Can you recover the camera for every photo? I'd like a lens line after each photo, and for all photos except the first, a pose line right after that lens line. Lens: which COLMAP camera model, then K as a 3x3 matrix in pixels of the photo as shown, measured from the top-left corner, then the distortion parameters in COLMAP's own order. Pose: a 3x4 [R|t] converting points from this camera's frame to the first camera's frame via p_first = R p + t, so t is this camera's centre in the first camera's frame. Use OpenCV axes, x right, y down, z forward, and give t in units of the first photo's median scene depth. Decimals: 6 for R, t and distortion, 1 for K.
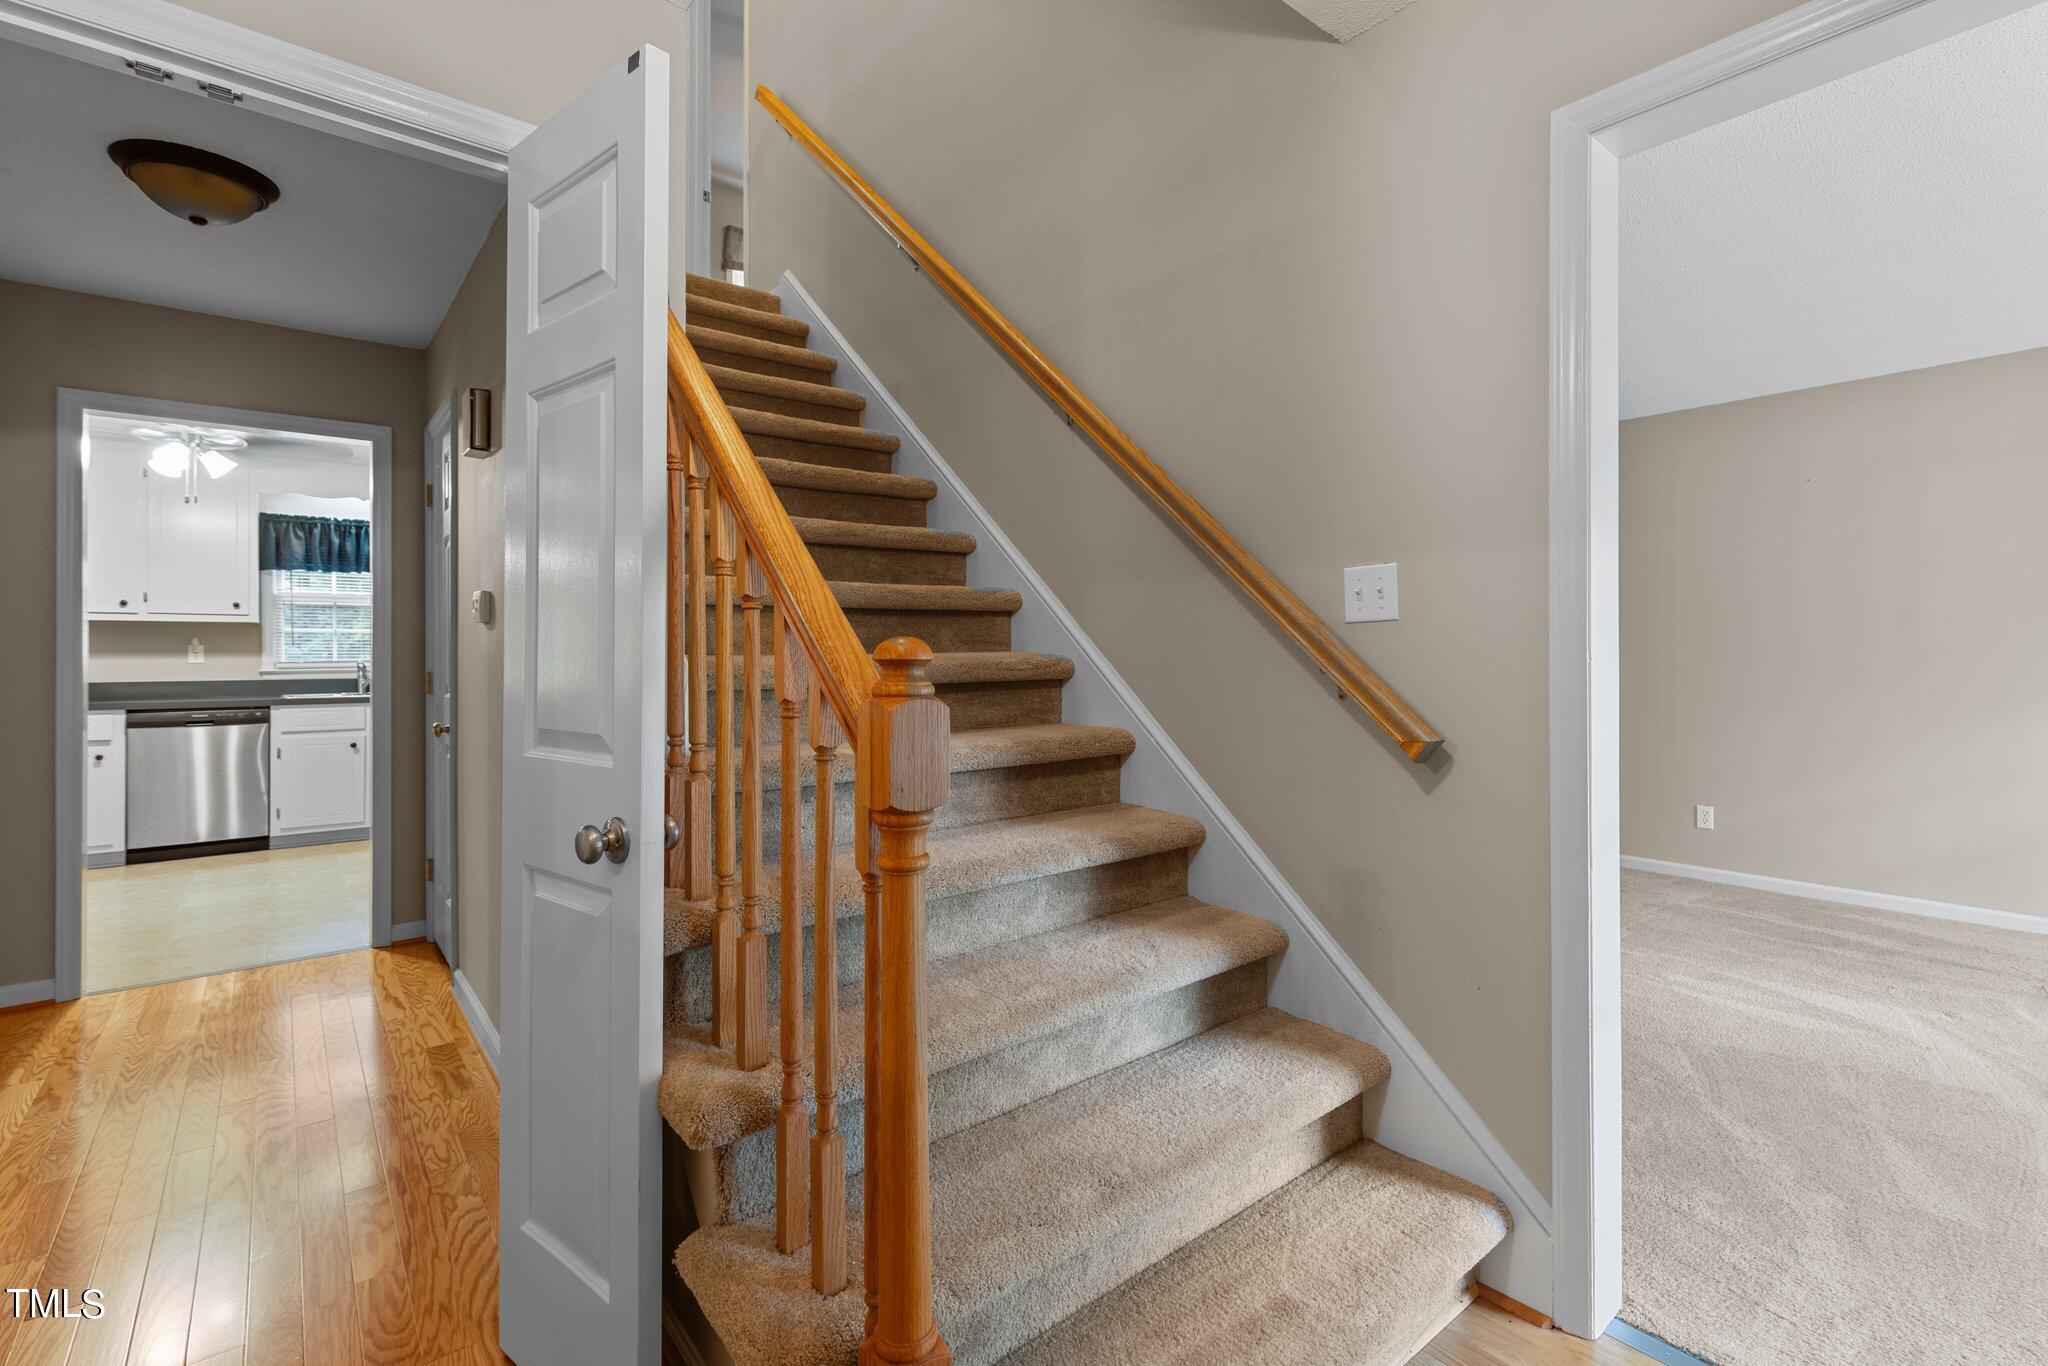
lens RADIAL K [[928.9, 0, 1030.4], [0, 928.9, 654.8], [0, 0, 1]] dist [0.004247, 0.000202]
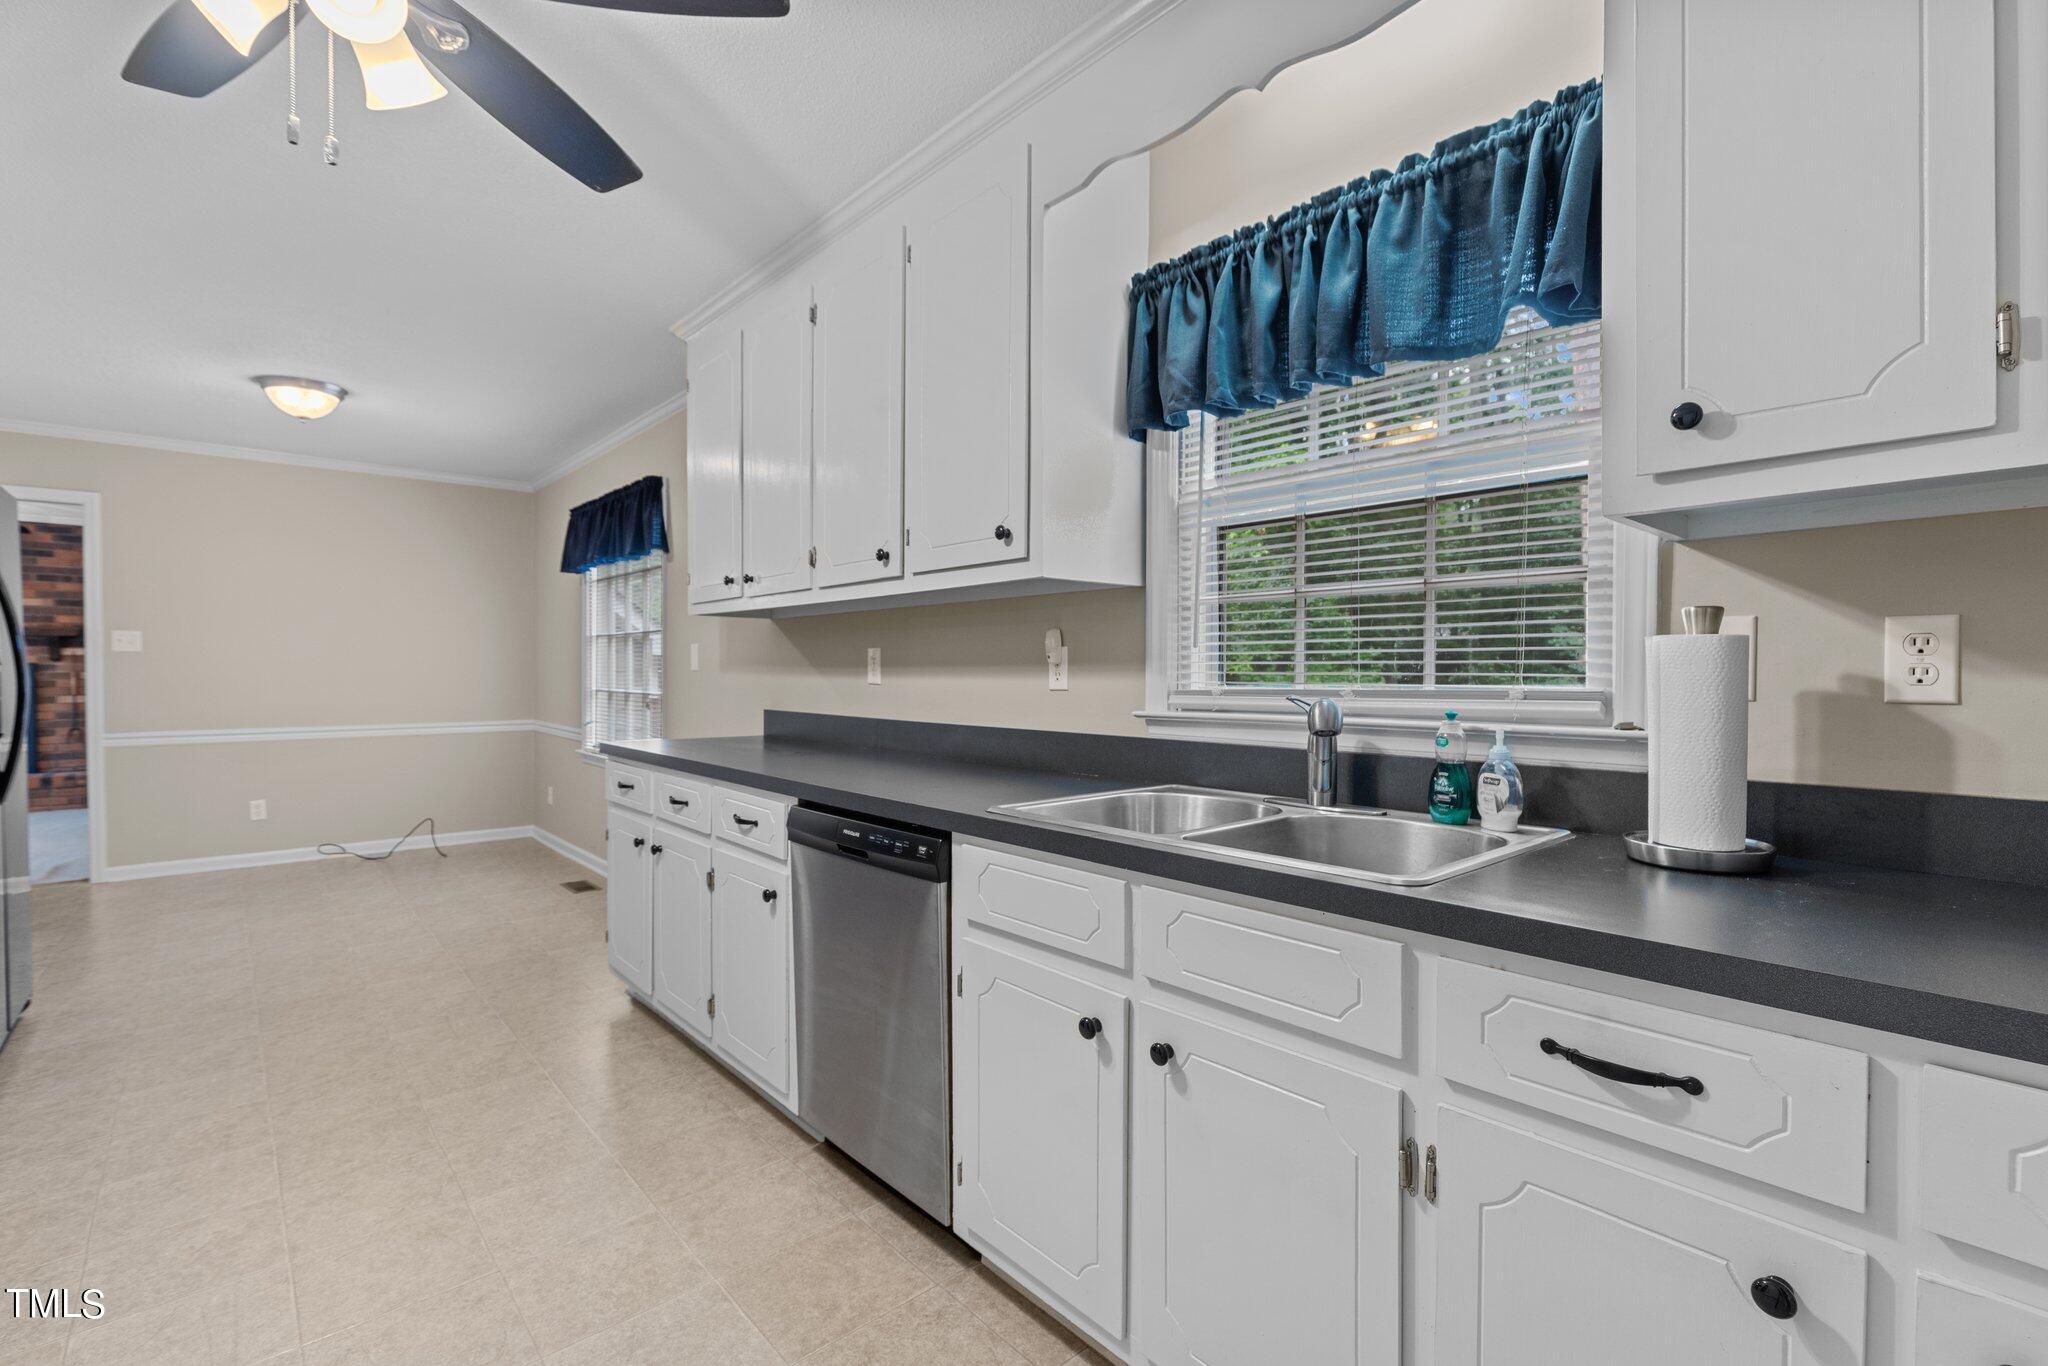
lens RADIAL K [[928.9, 0, 1018.2], [0, 928.9, 679.6], [0, 0, 1]] dist [0.004247, 0.000202]
pose [[0.023074, 0.013788, -0.999639, -0.464313], [0.003708, 0.999897, 0.013877, -0.001512], [0.999727, -0.004027, 0.023020, 0.950940]]
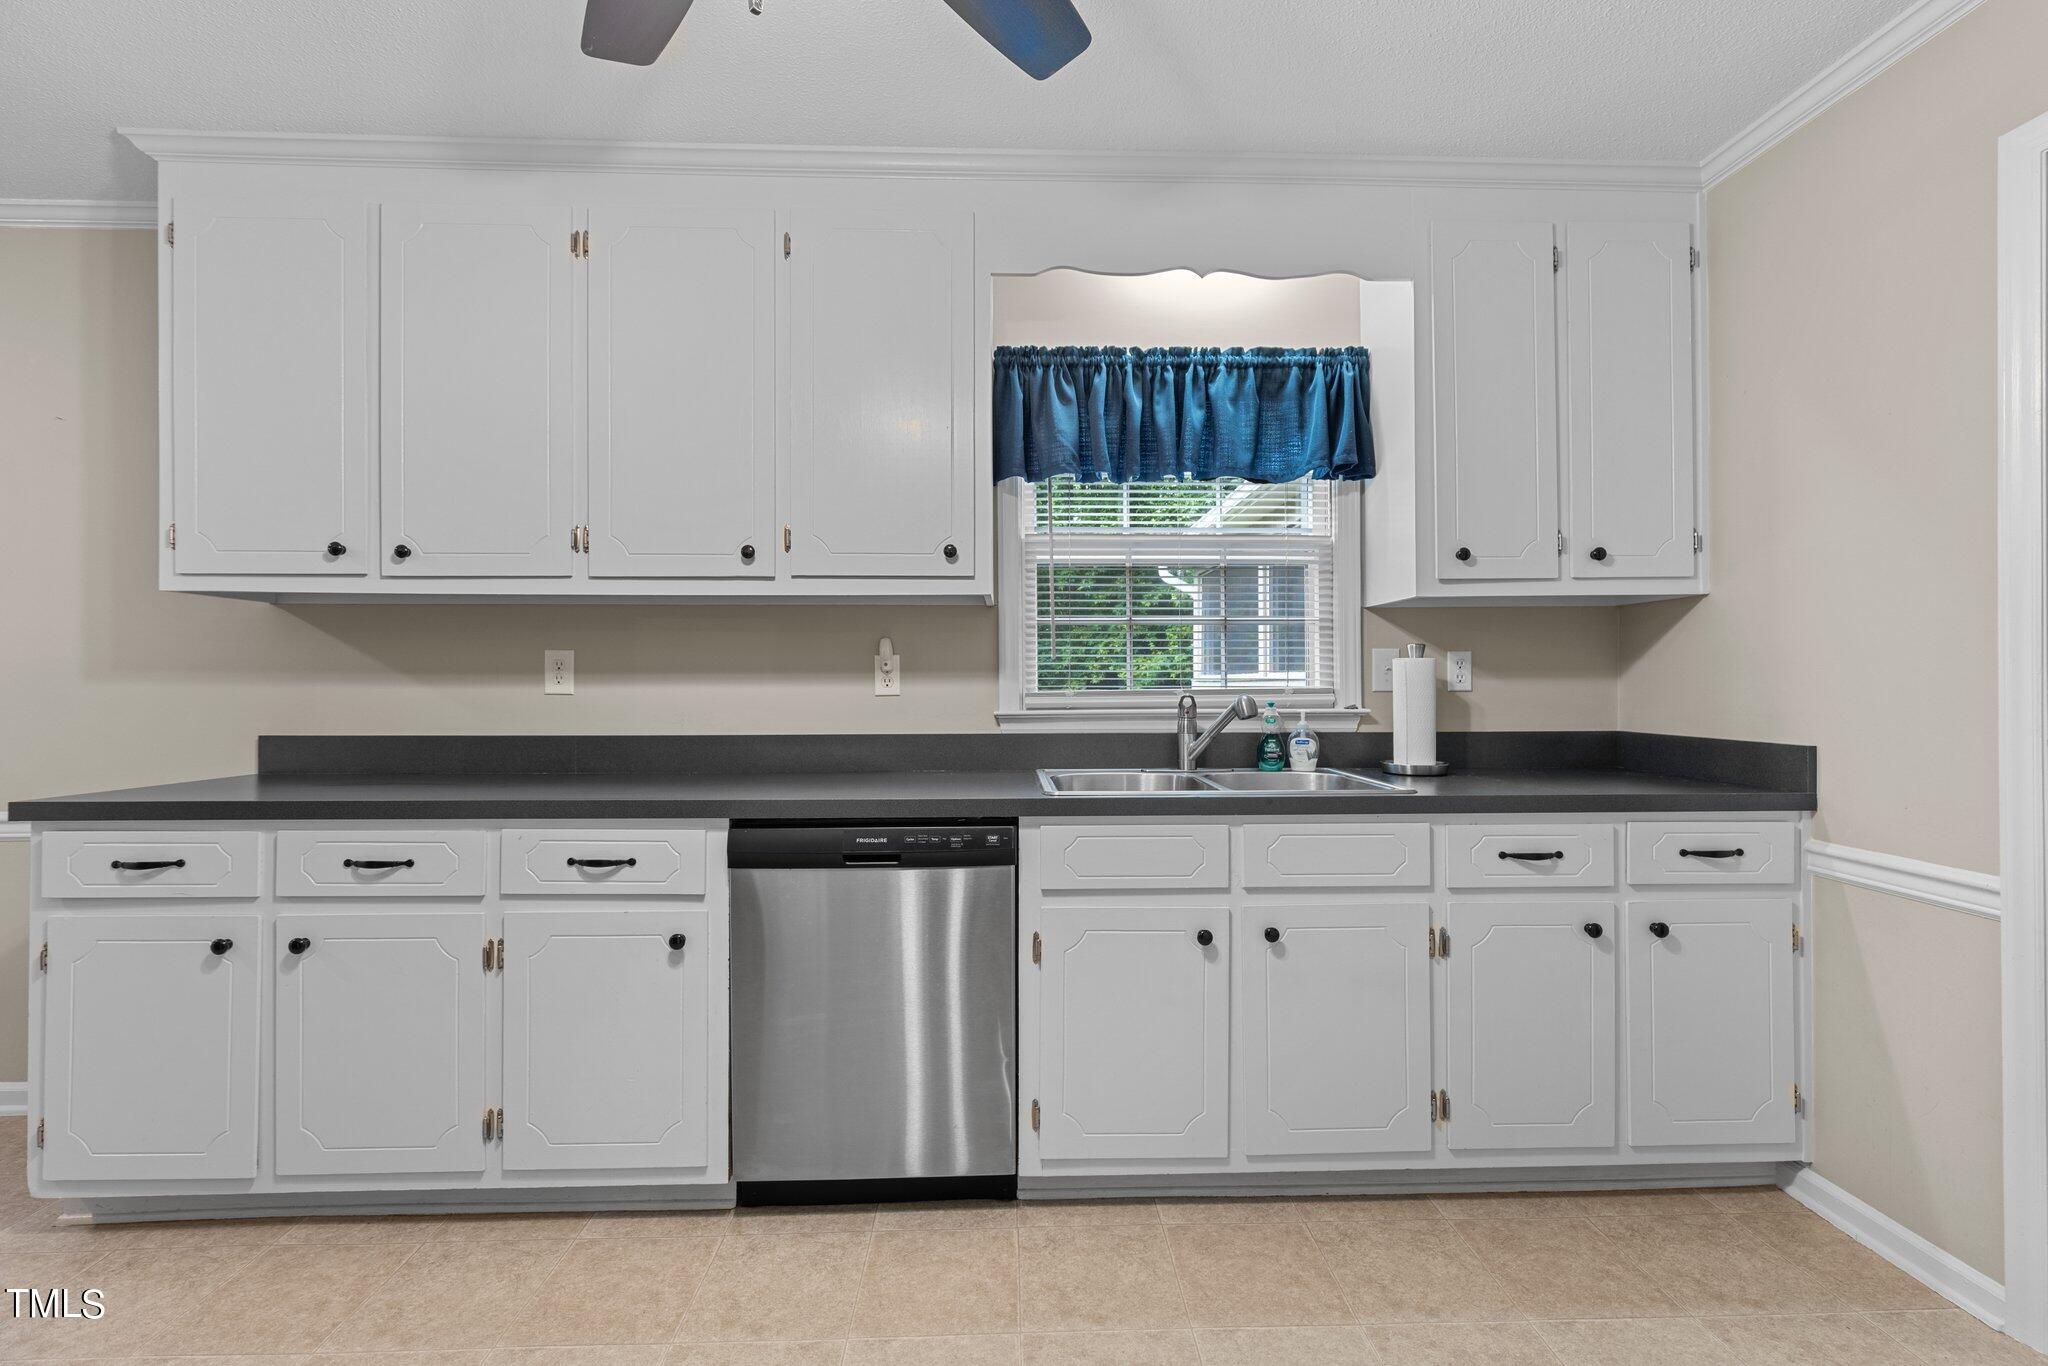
lens RADIAL K [[928.9, 0, 1020.0], [0, 928.9, 674.9], [0, 0, 1]] dist [0.004247, 0.000202]
pose [[0.789259, -0.003621, -0.614050, -0.556001], [0.000975, 0.999989, -0.004643, 0.001211], [0.614060, 0.003066, 0.789254, 0.669889]]
